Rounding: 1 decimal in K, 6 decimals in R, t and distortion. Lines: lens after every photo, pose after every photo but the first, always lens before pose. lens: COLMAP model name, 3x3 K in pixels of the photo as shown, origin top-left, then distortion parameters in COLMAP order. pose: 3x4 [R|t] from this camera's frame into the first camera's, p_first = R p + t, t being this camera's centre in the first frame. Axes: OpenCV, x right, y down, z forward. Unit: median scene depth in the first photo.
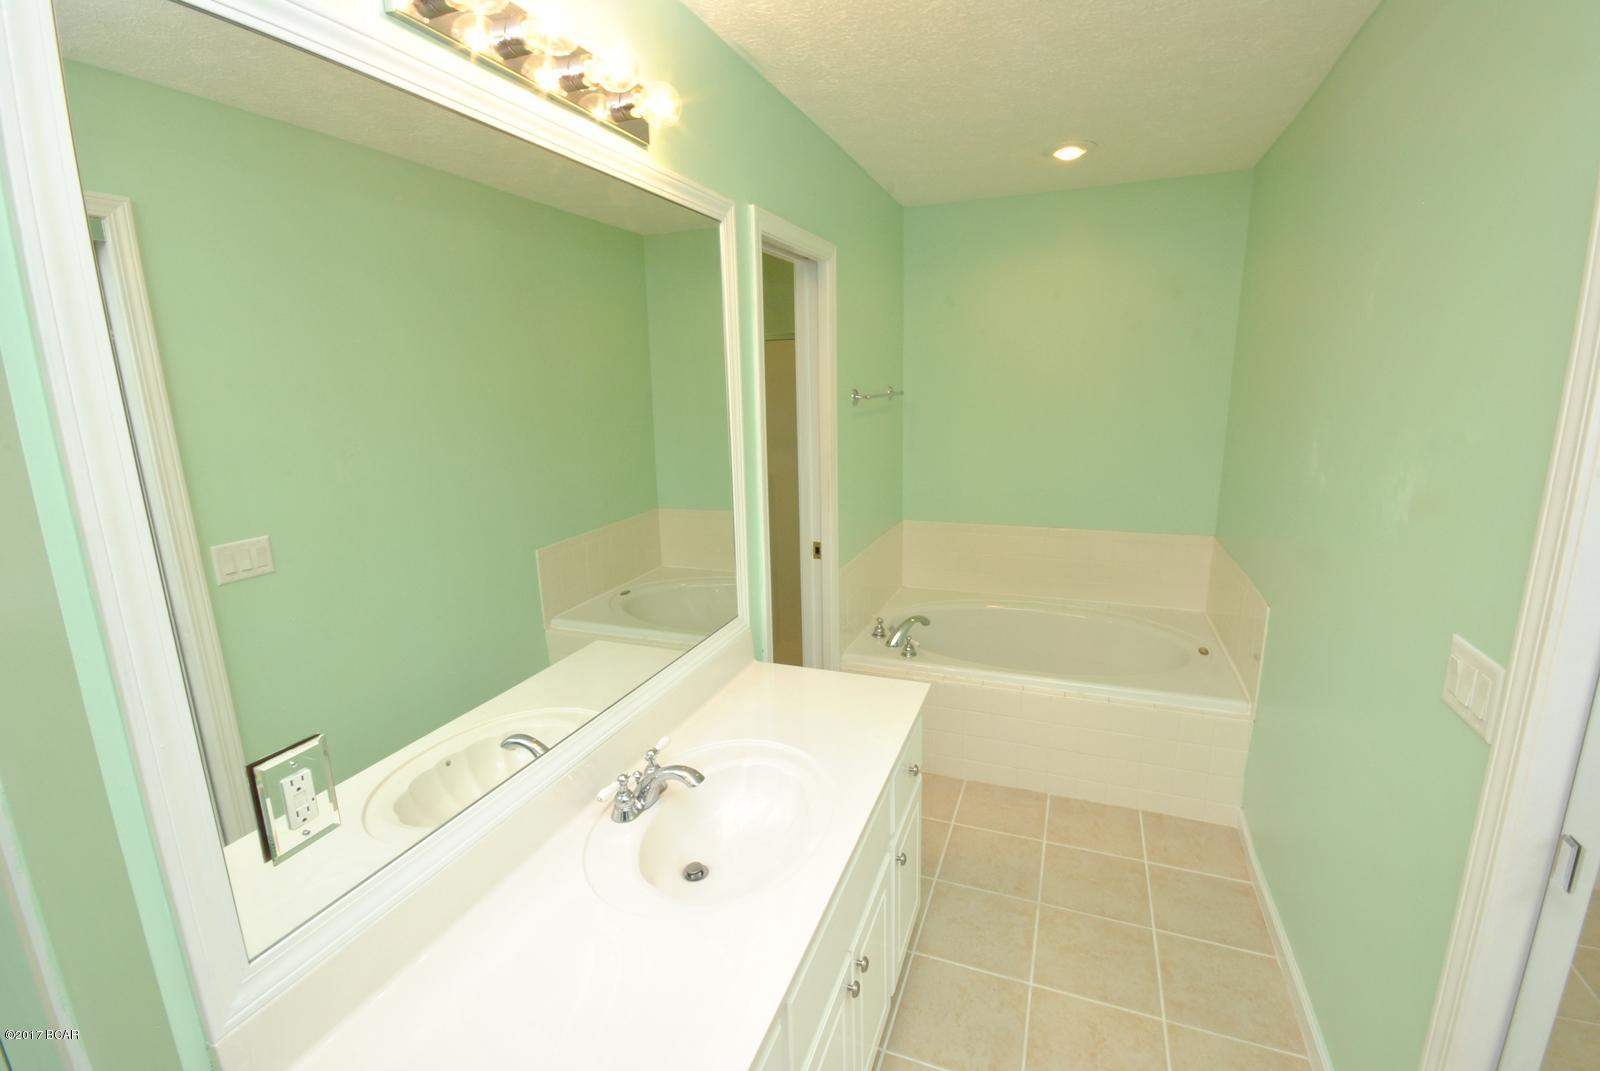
lens RADIAL K [[705.8, 0, 804.7], [0, 705.8, 531.6], [0, 0, 1]] dist [0.005967, -0.008510]
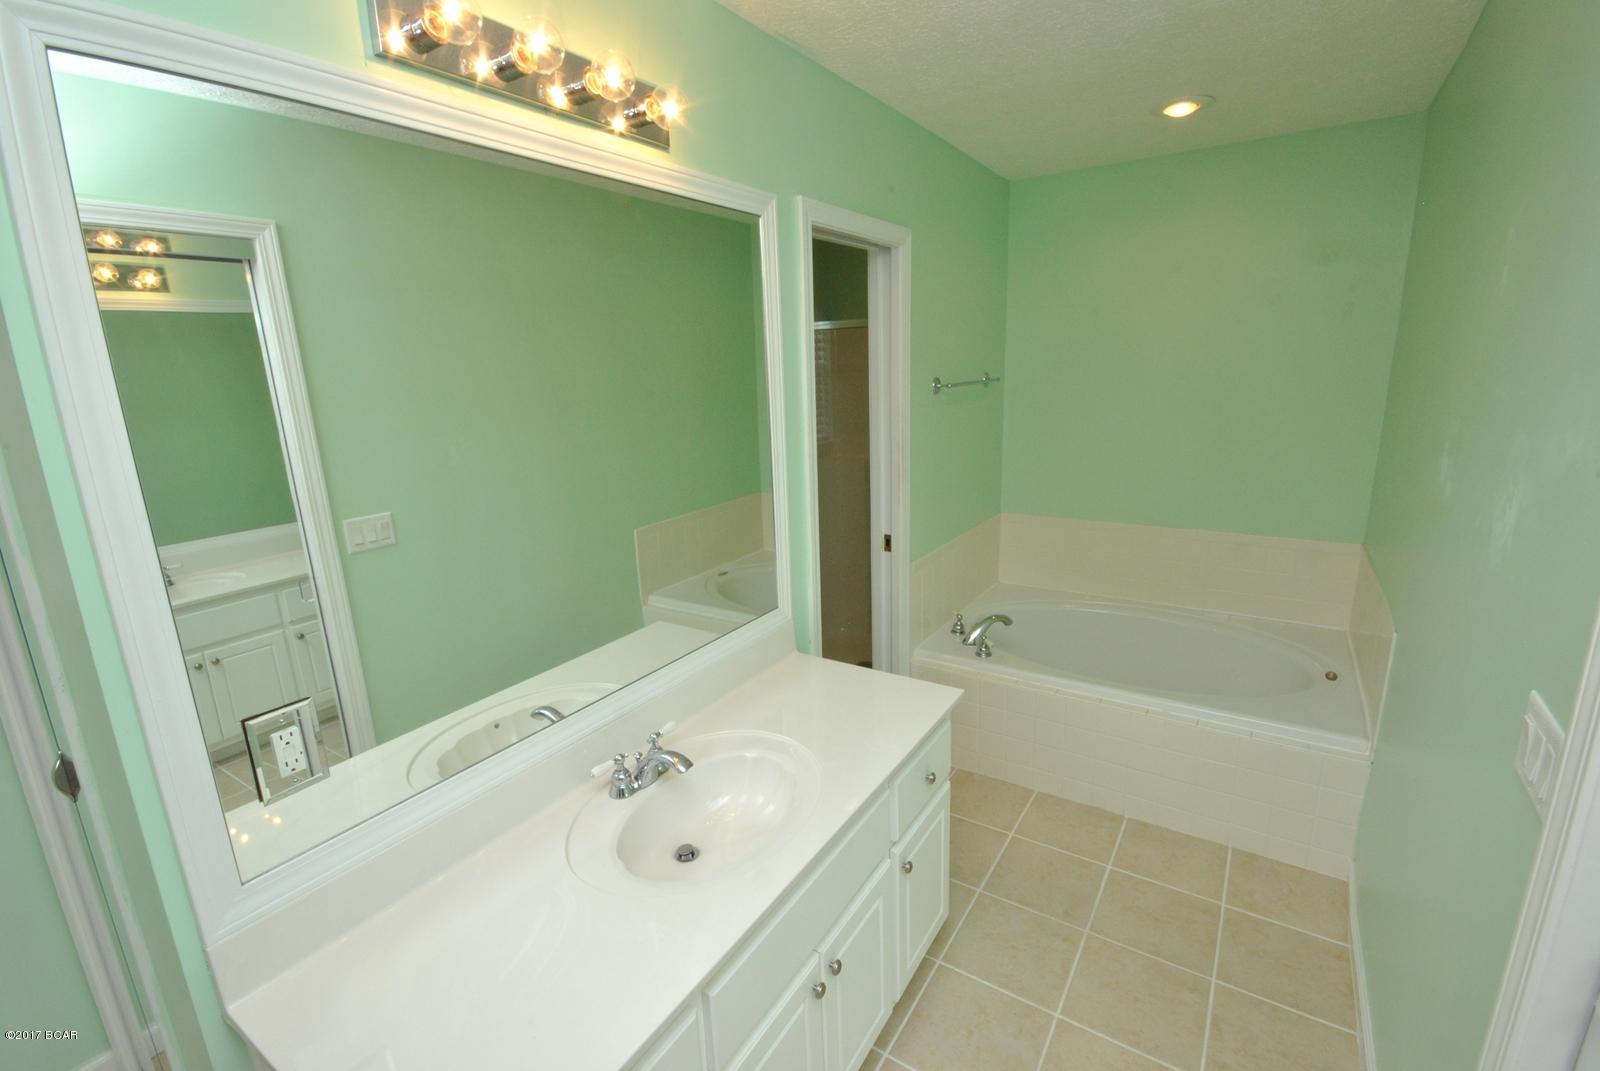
lens RADIAL K [[705.8, 0, 784.9], [0, 705.8, 533.6], [0, 0, 1]] dist [0.005967, -0.008510]
pose [[0.977407, 0.037840, -0.207950, 0.123174], [-0.032268, 0.999025, 0.030124, -0.017074], [0.208888, -0.022733, 0.977675, 0.014530]]
